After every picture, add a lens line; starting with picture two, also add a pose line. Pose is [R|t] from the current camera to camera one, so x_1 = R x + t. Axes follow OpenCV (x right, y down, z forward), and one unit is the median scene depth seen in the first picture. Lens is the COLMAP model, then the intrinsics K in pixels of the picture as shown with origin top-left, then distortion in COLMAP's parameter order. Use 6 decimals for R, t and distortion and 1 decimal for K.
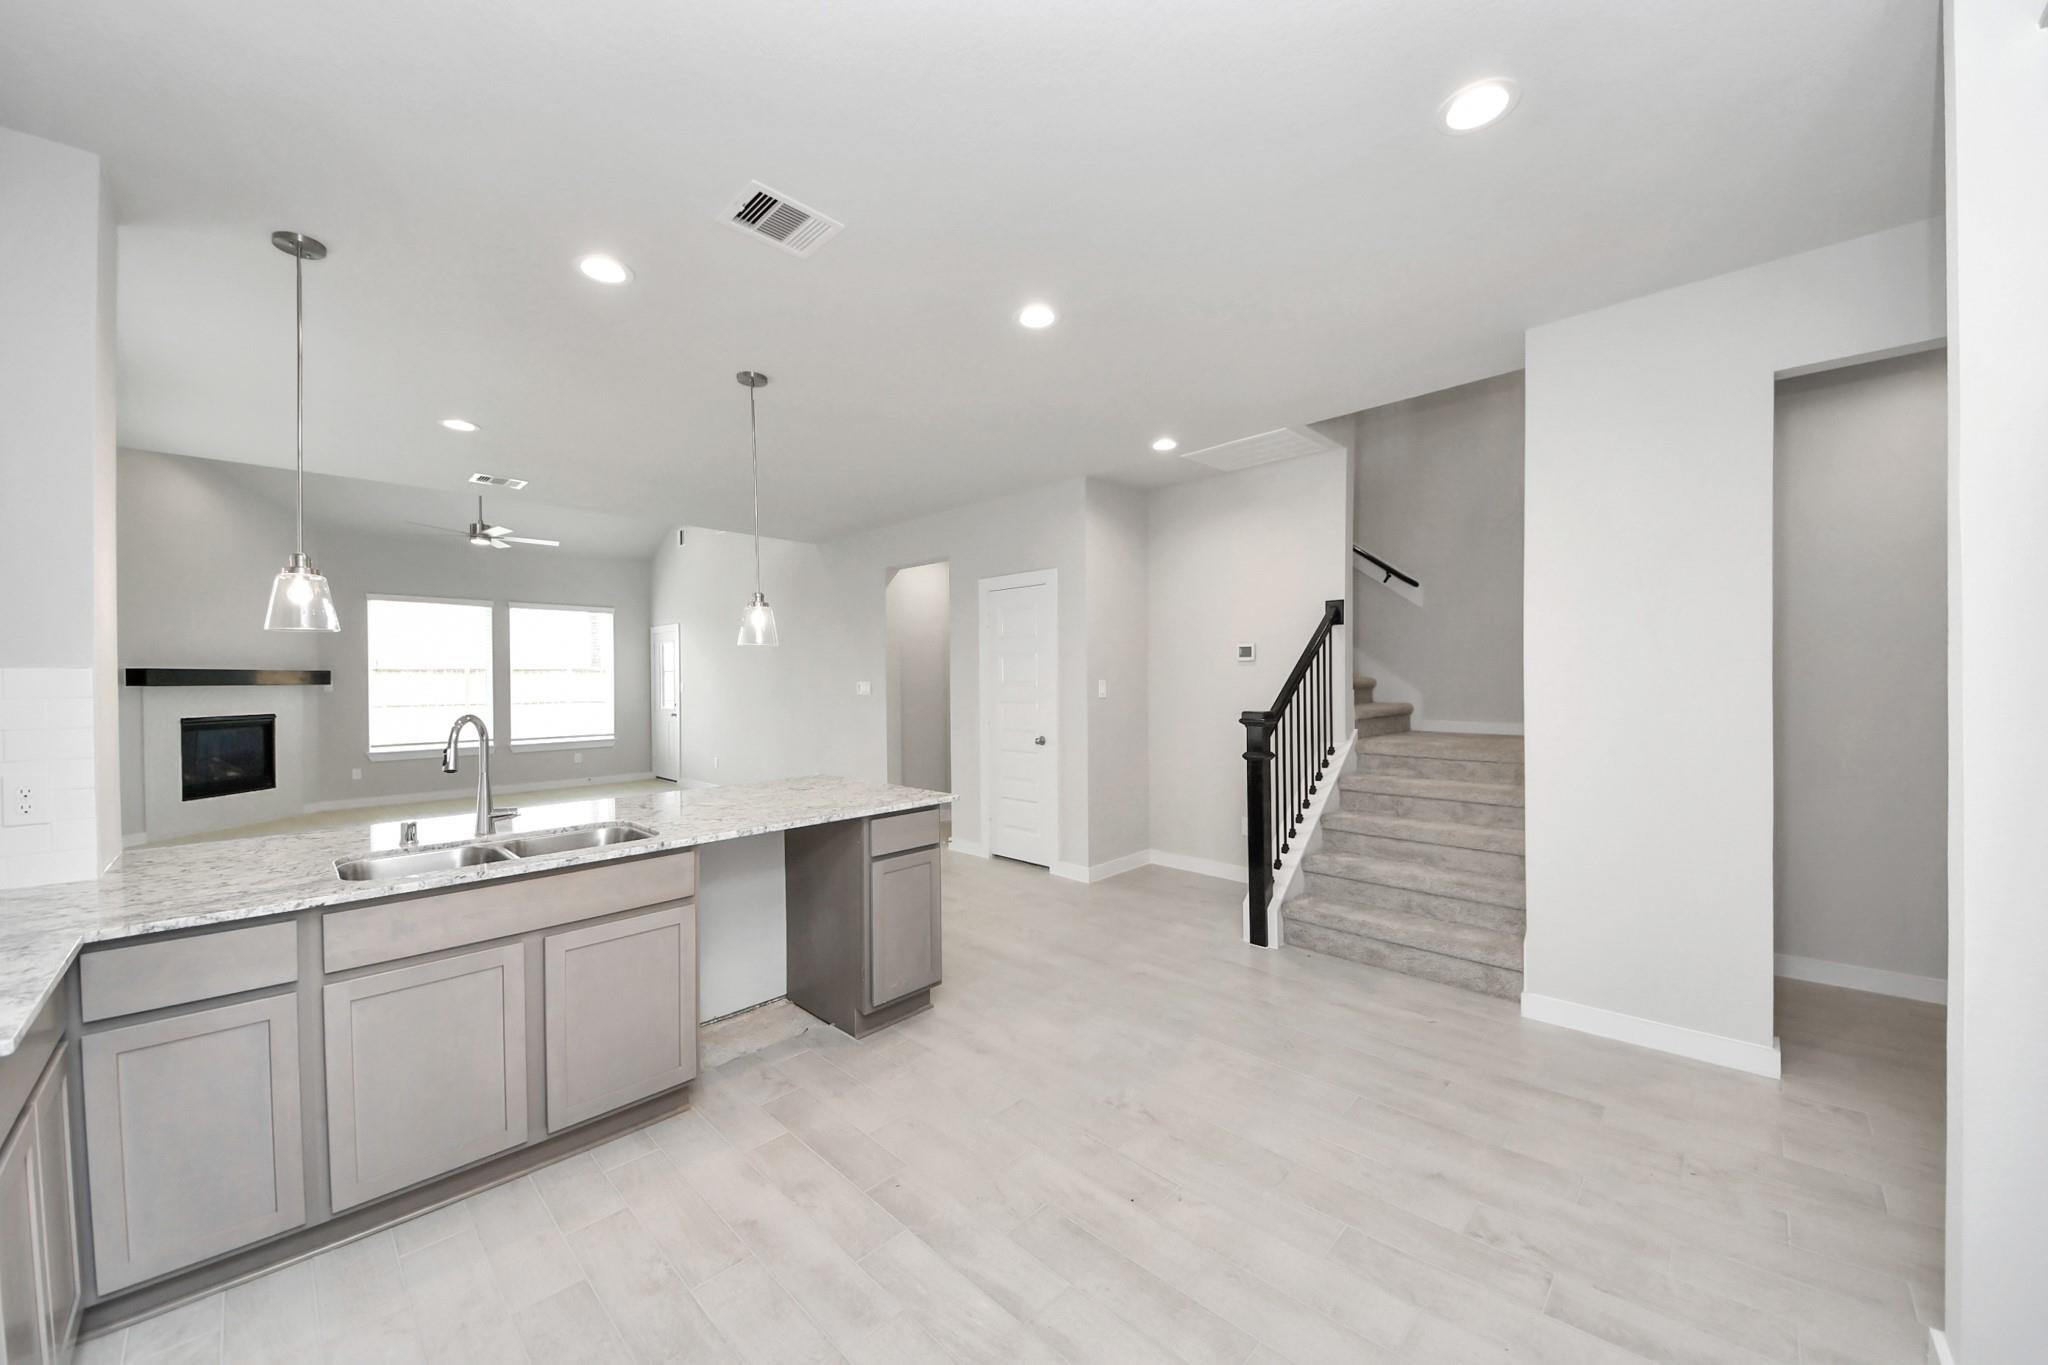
lens RADIAL K [[717.6, 0, 1017.5], [0, 717.6, 683.6], [0, 0, 1]] dist [0.038142, -0.025009]
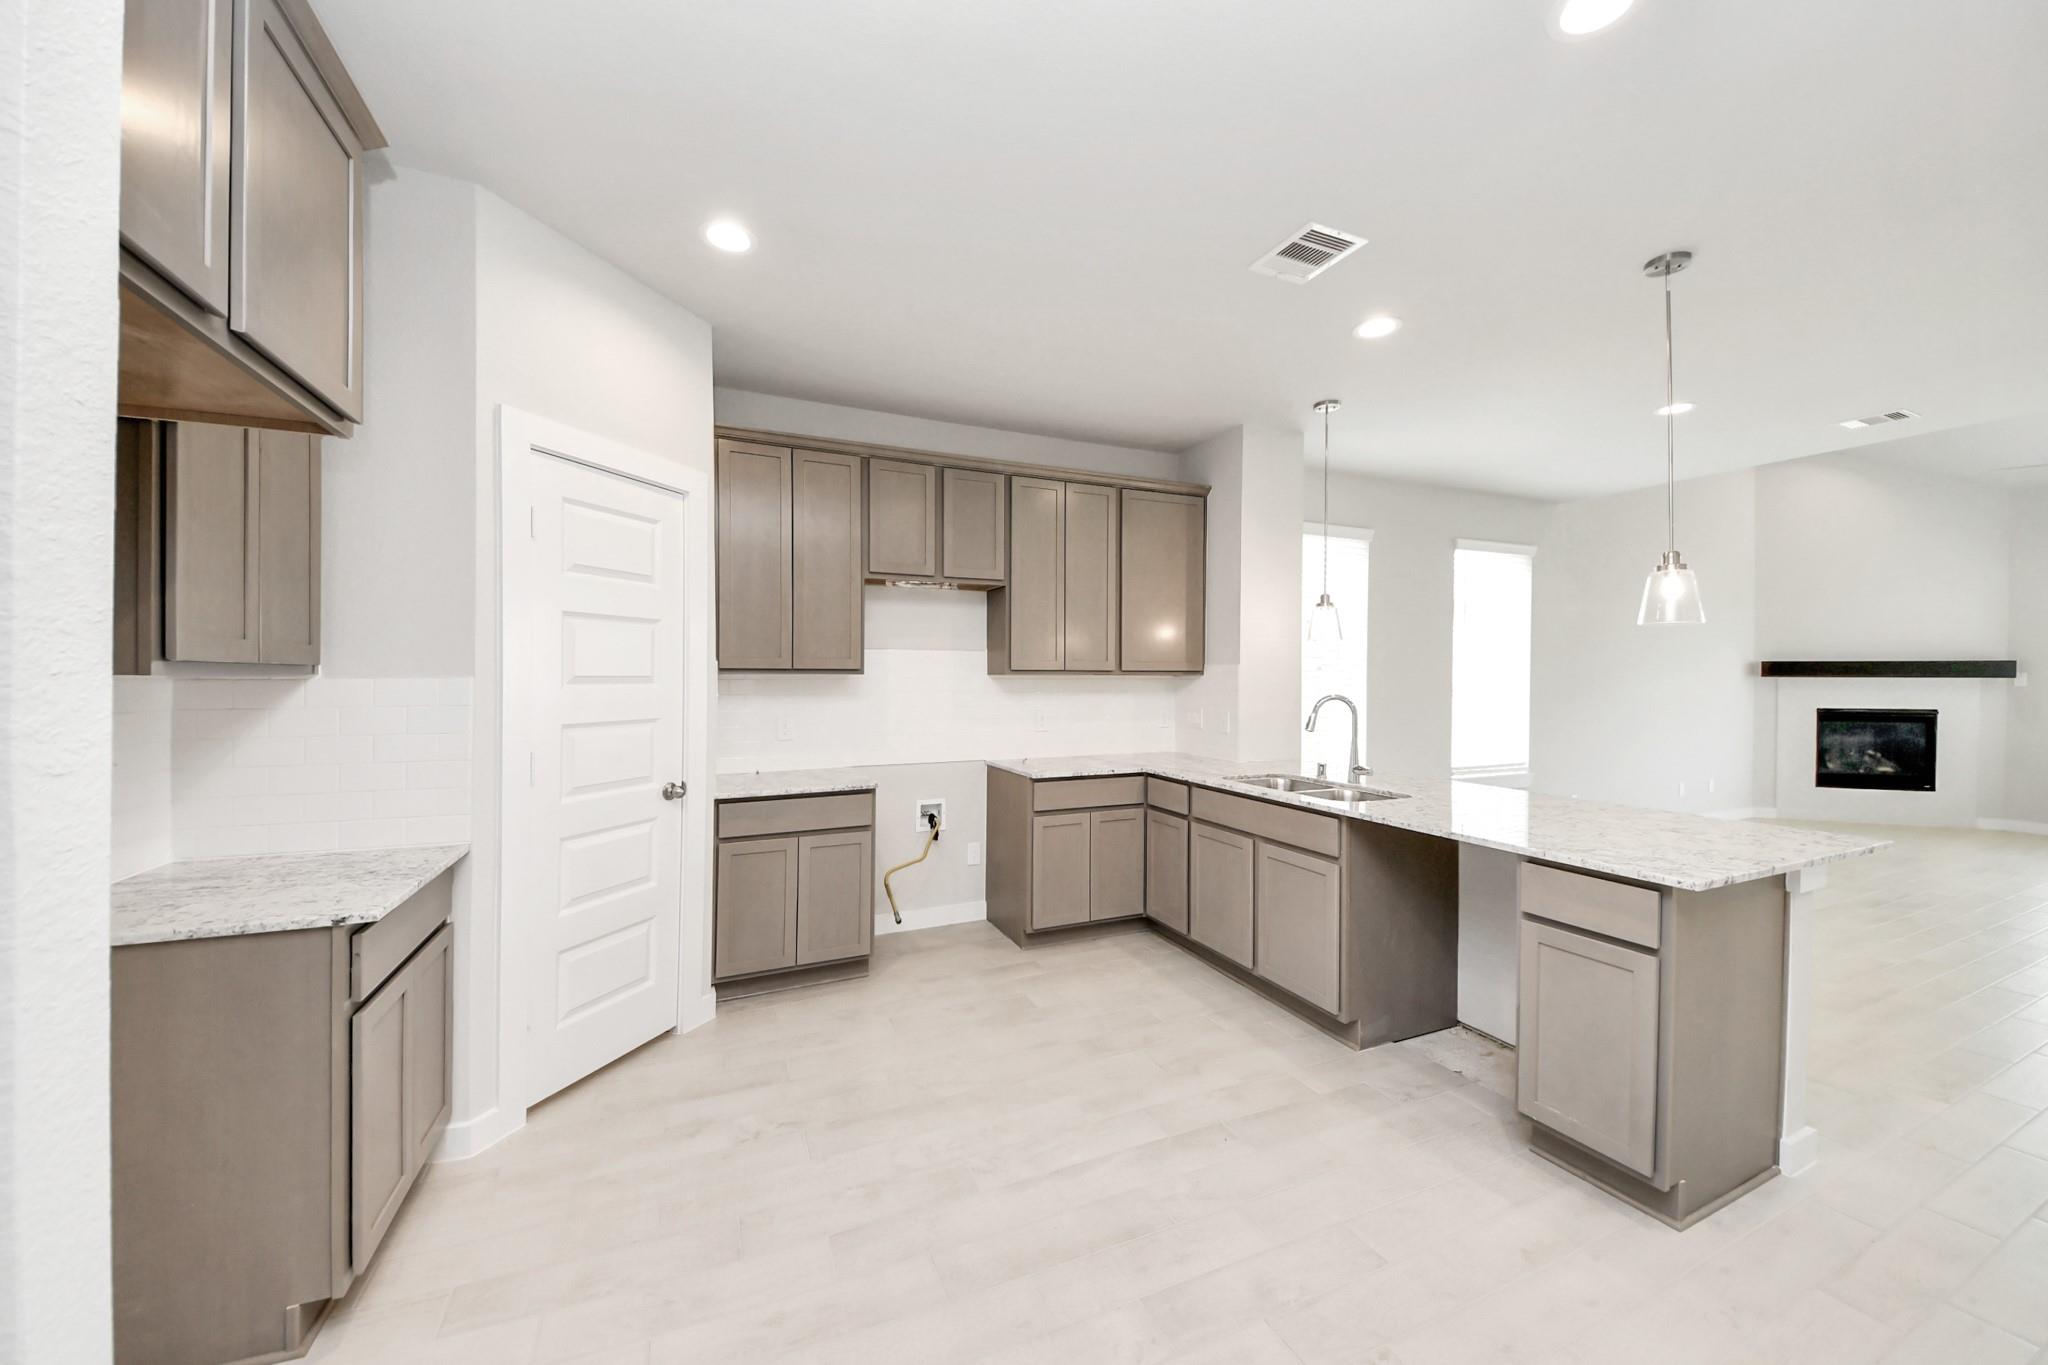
lens RADIAL K [[731.6, 0, 1014.5], [0, 731.6, 679.7], [0, 0, 1]] dist [0.043085, -0.024768]
pose [[-0.339129, 0.012928, -0.940651, 0.306497], [-0.007040, 0.999843, 0.016280, -0.002282], [0.940713, 0.012144, -0.338985, 0.335014]]
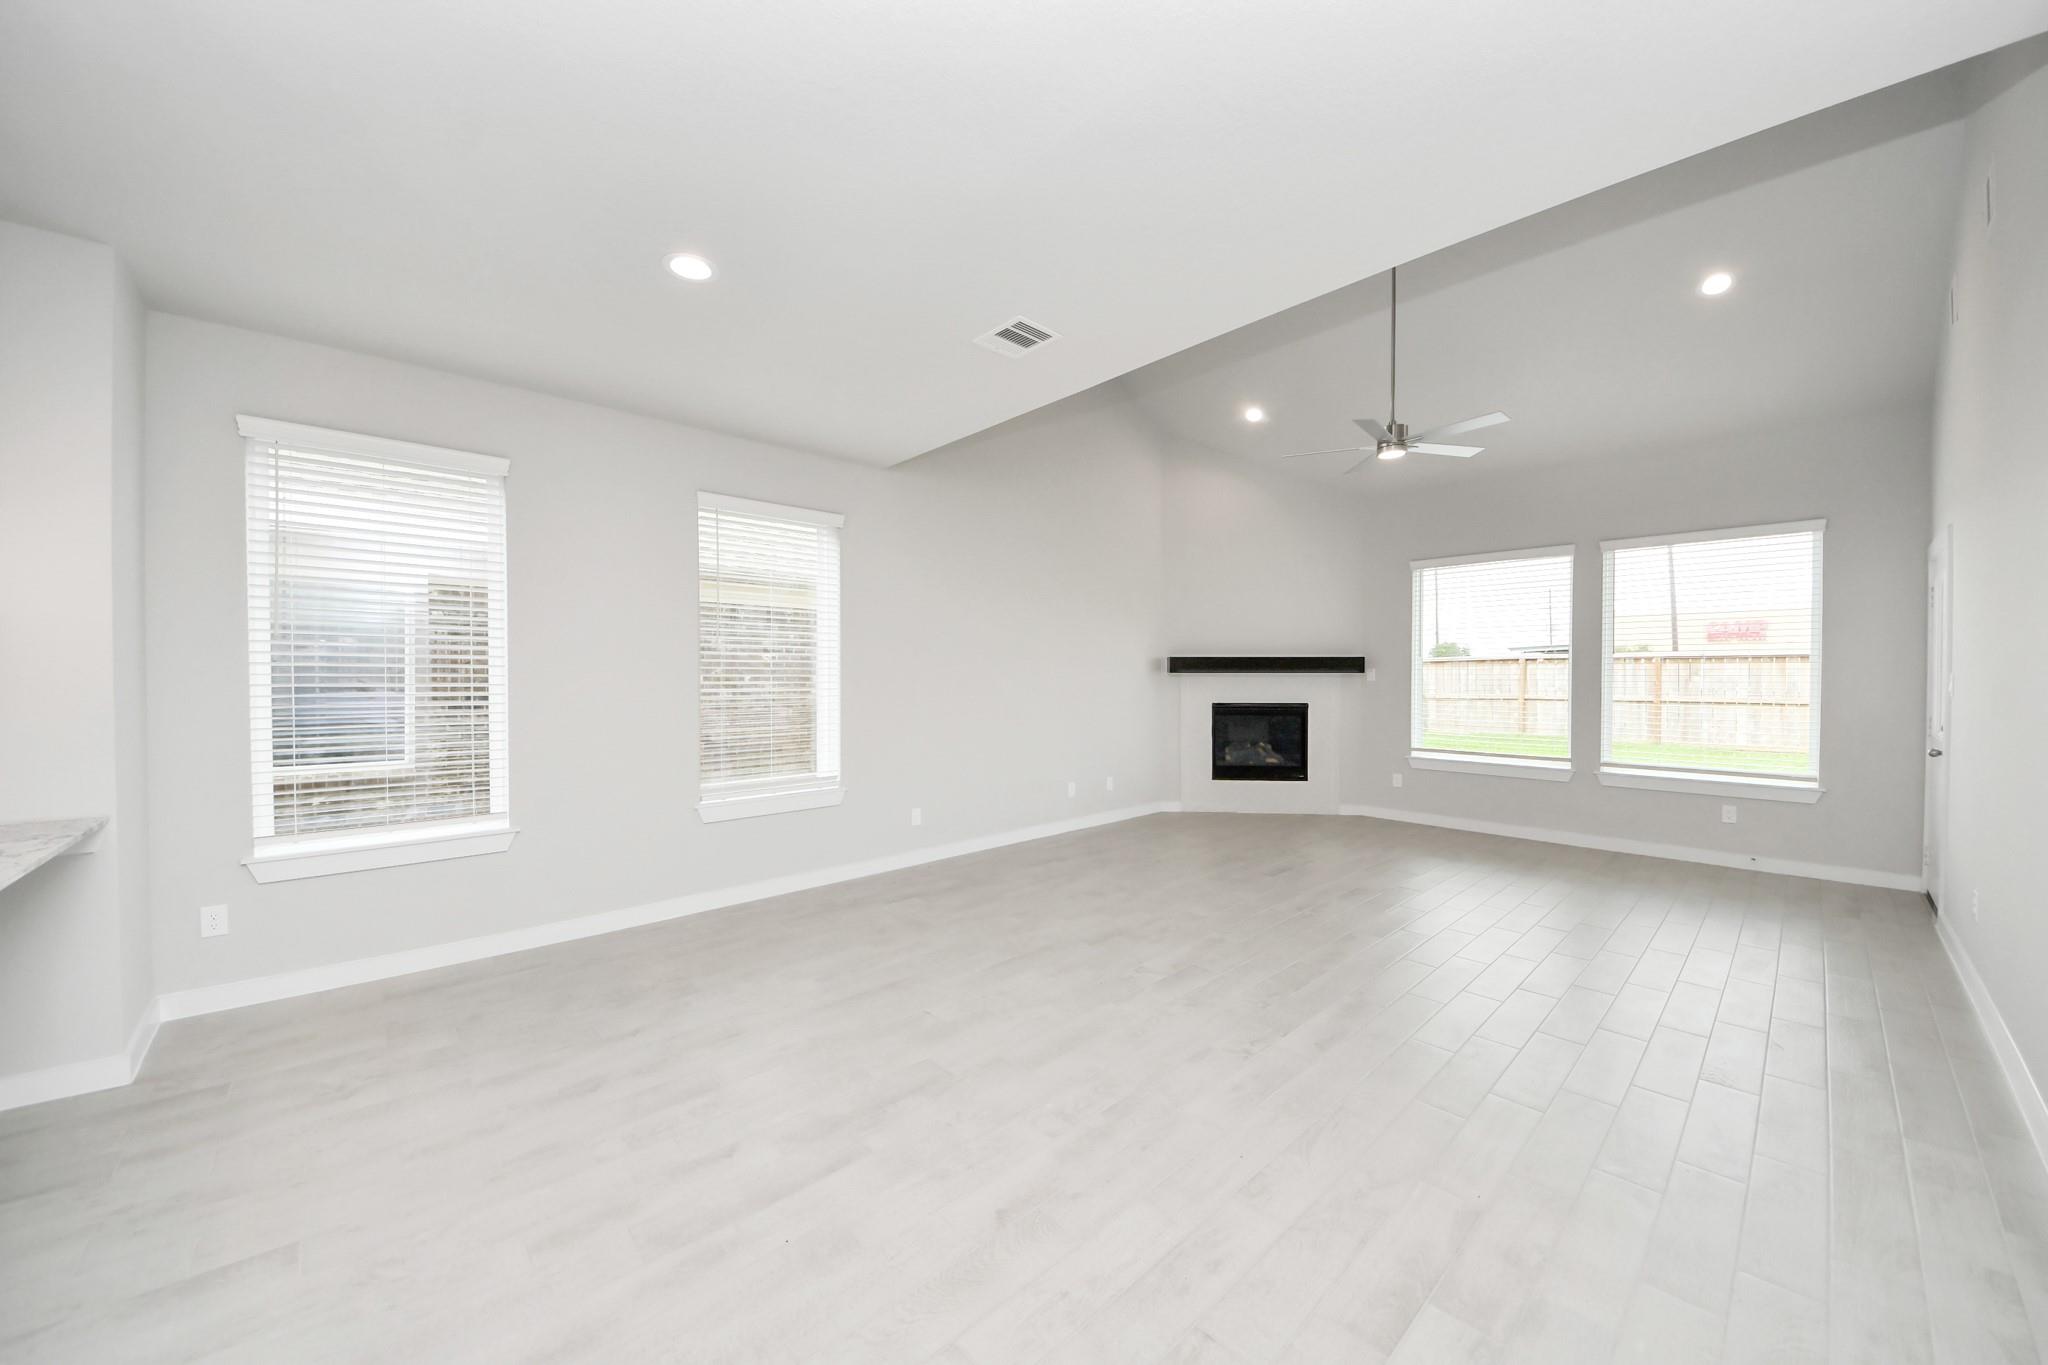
lens RADIAL K [[717.6, 0, 1017.5], [0, 717.6, 683.6], [0, 0, 1]] dist [0.038142, -0.025009]
pose [[-0.046823, 0.021047, -0.998681, -0.093618], [-0.012129, 0.999692, 0.021636, 0.000190], [0.998830, 0.013126, -0.046553, 0.939189]]
